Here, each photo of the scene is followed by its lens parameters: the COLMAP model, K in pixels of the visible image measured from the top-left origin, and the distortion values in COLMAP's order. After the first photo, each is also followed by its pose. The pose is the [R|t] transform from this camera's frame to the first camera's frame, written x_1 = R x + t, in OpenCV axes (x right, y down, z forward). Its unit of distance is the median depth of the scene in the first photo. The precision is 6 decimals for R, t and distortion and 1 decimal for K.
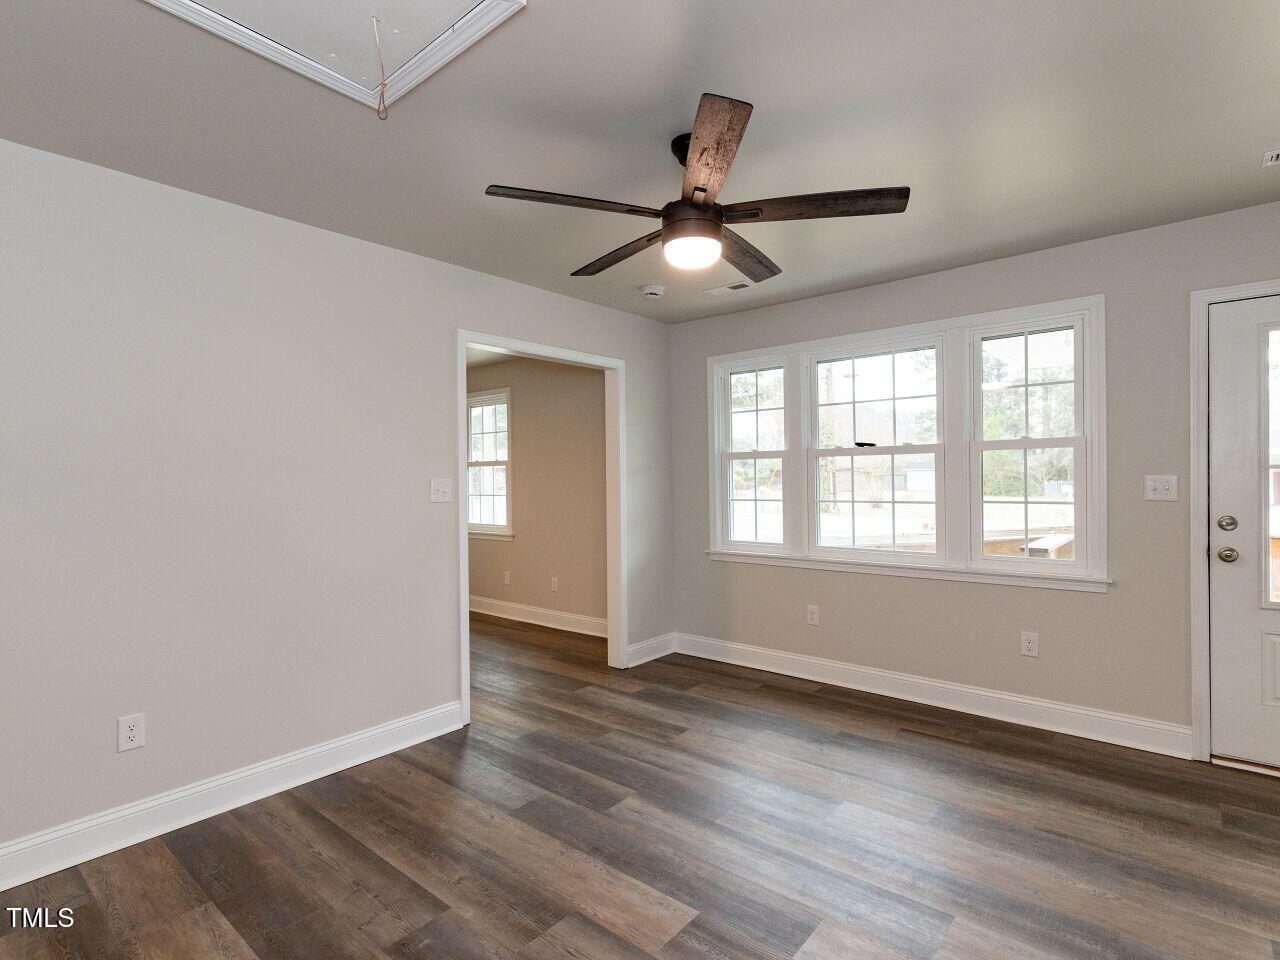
lens RADIAL K [[639.2, 0, 652.0], [0, 639.2, 478.3], [0, 0, 1]] dist [0.000299, 0.000111]
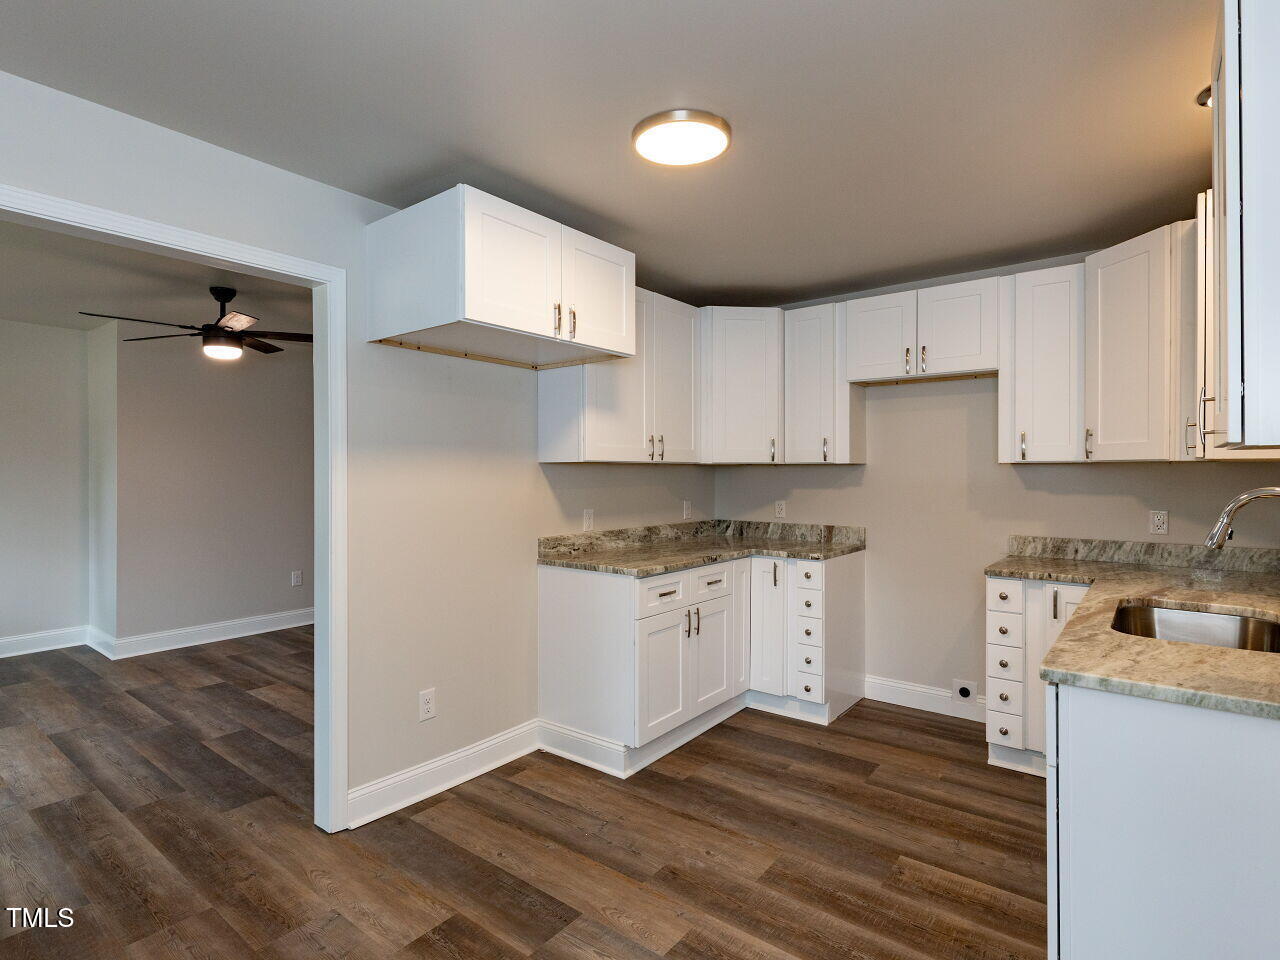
lens RADIAL K [[680.6, 0, 647.5], [0, 680.6, 476.4], [0, 0, 1]] dist [0.001216, -0.000482]
pose [[-0.999567, 0.015818, -0.024798, -0.705822], [0.015579, 0.999831, 0.009806, -0.002320], [0.024949, 0.009415, -0.999644, 1.941376]]
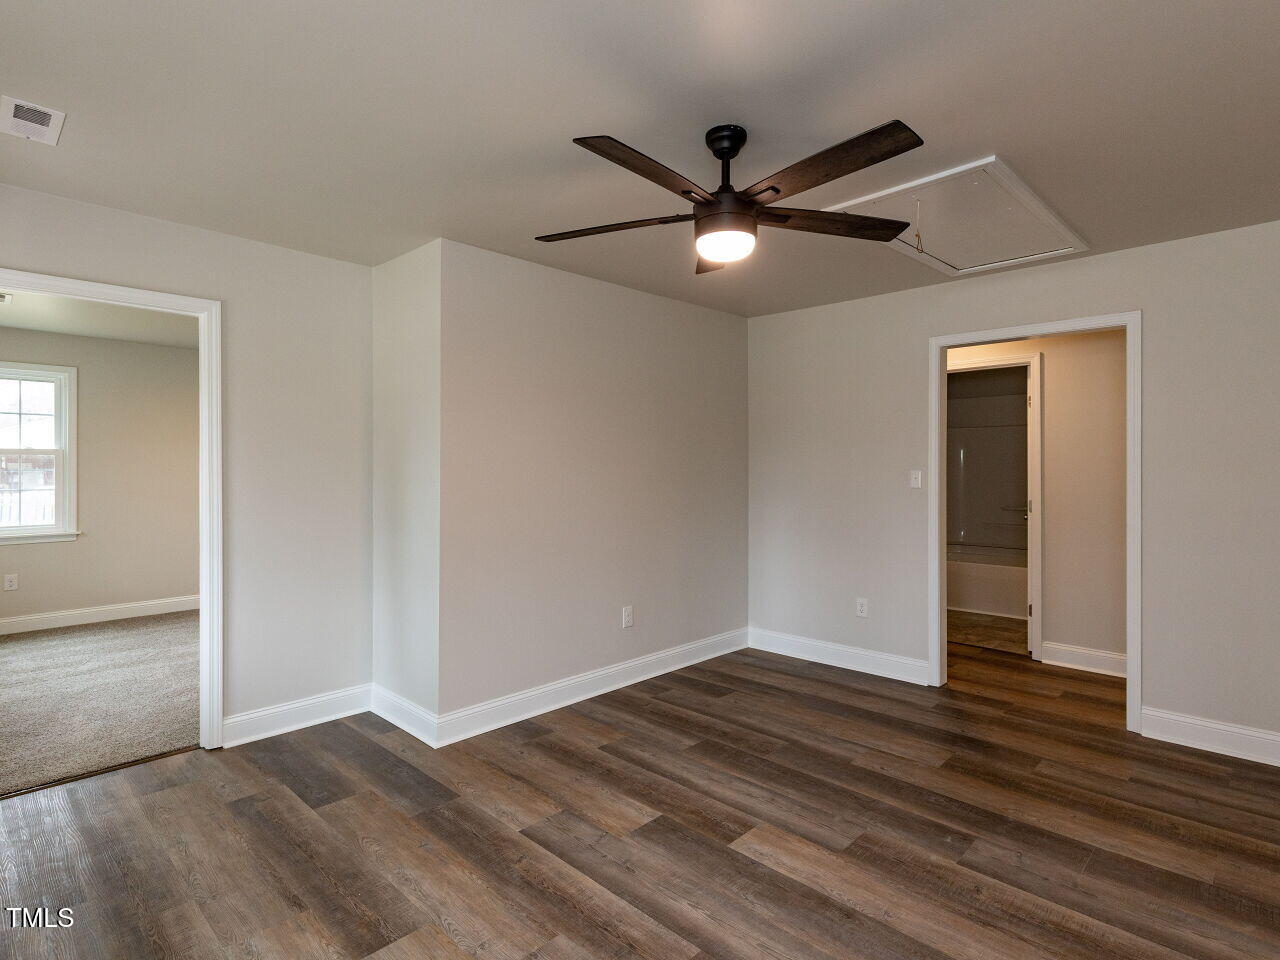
lens RADIAL K [[680.6, 0, 647.5], [0, 680.6, 476.4], [0, 0, 1]] dist [0.001216, -0.000482]
pose [[-0.997299, 0.008549, 0.072946, 0.075169], [0.009245, 0.999915, 0.009205, -0.002191], [-0.072861, 0.009855, -0.997293, 1.362705]]
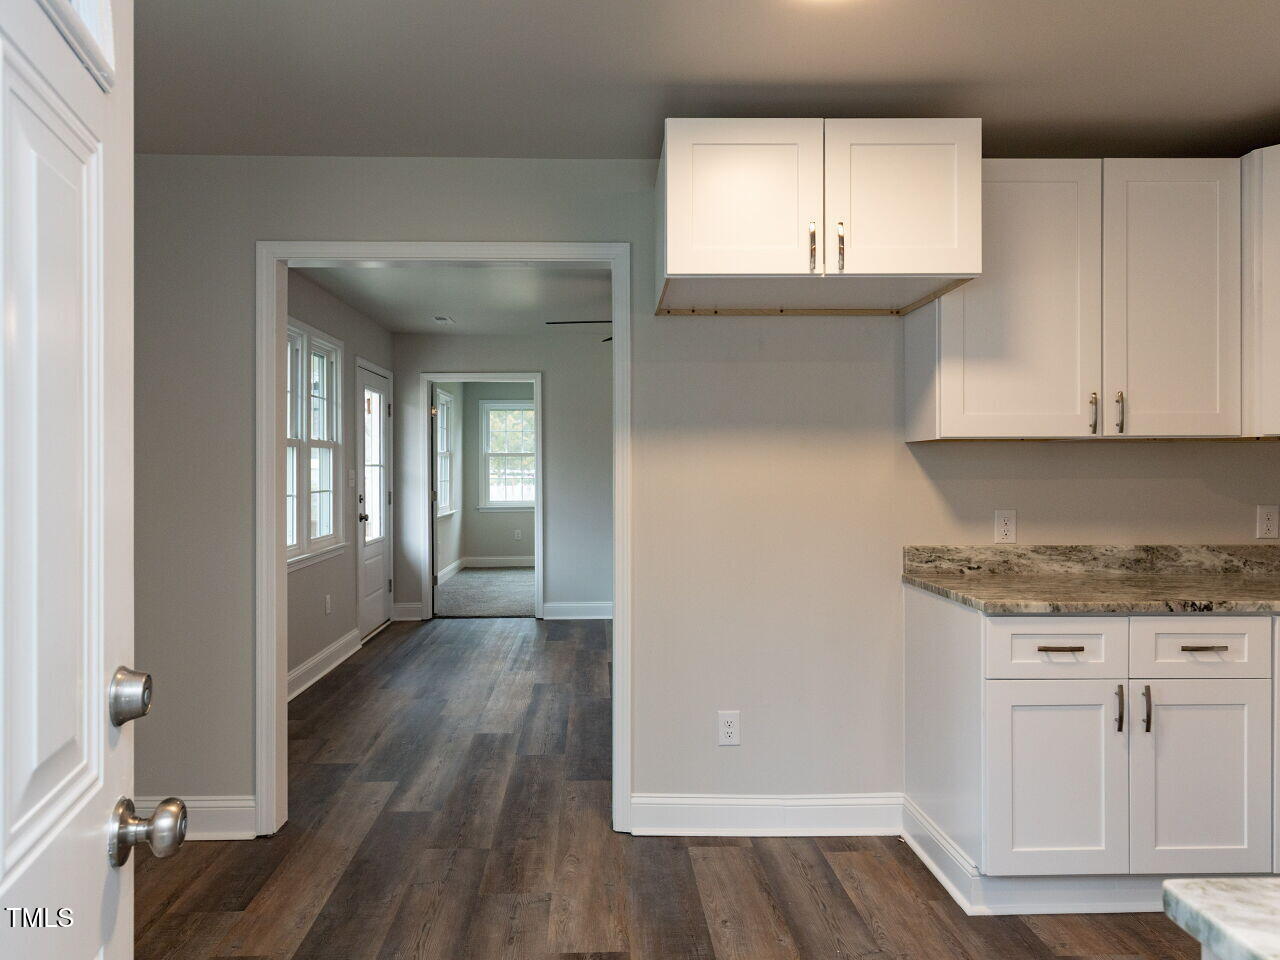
lens RADIAL K [[845.2, 0, 587.6], [0, 845.2, 473.8], [0, 0, 1]] dist [0.003626, -0.001693]
pose [[-0.633722, 0.011431, 0.773476, -1.075882], [0.014864, 0.999886, -0.002599, 0.016713], [-0.773418, 0.009850, -0.633820, 1.761994]]
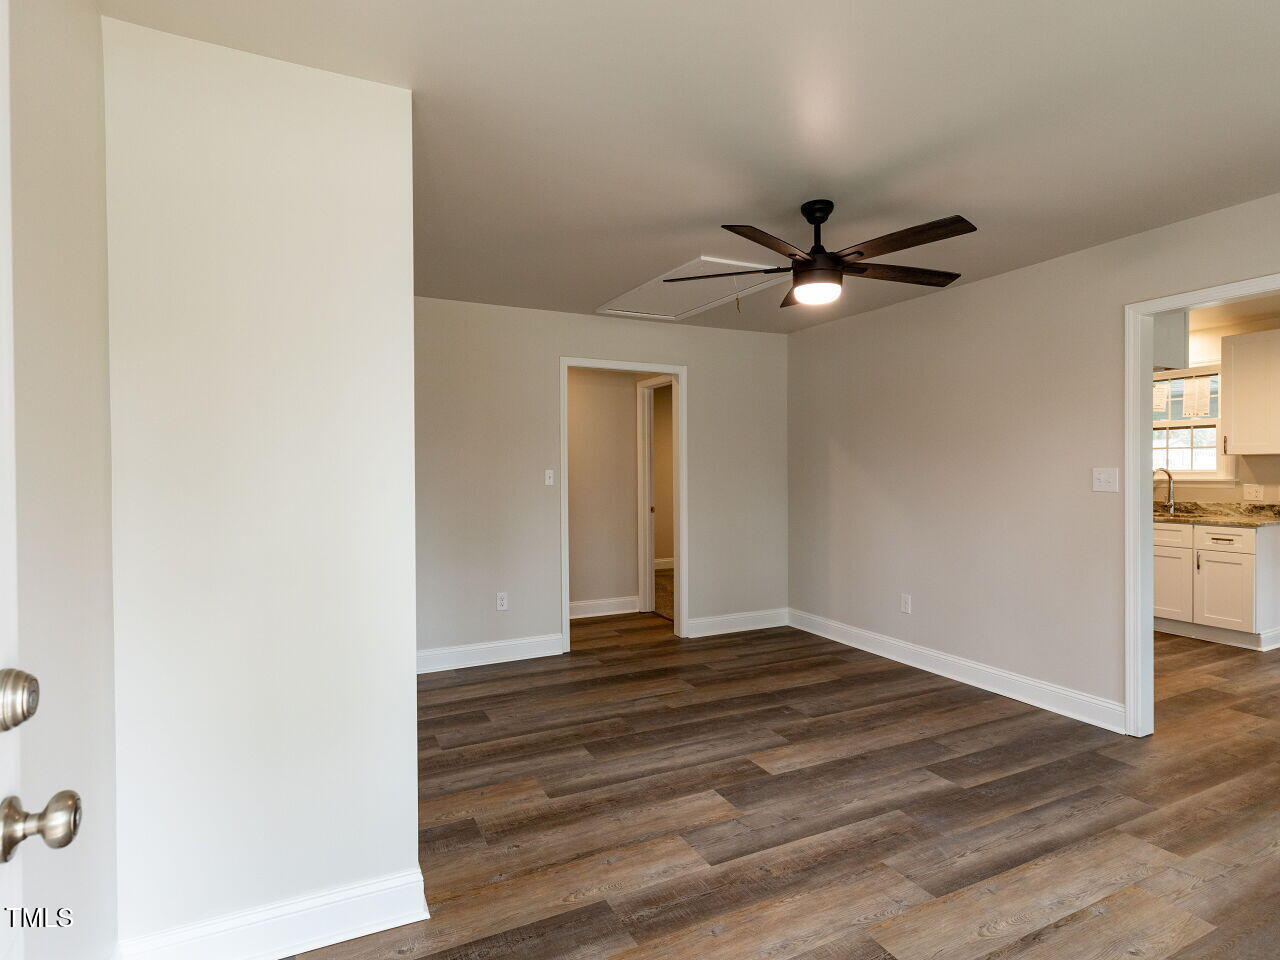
lens RADIAL K [[680.6, 0, 647.5], [0, 680.6, 476.4], [0, 0, 1]] dist [0.001216, -0.000482]
pose [[-0.399100, 0.025578, -0.916551, 0.961708], [0.010467, 0.999673, 0.023340, -0.020022], [0.916848, -0.000279, -0.399237, 0.825385]]
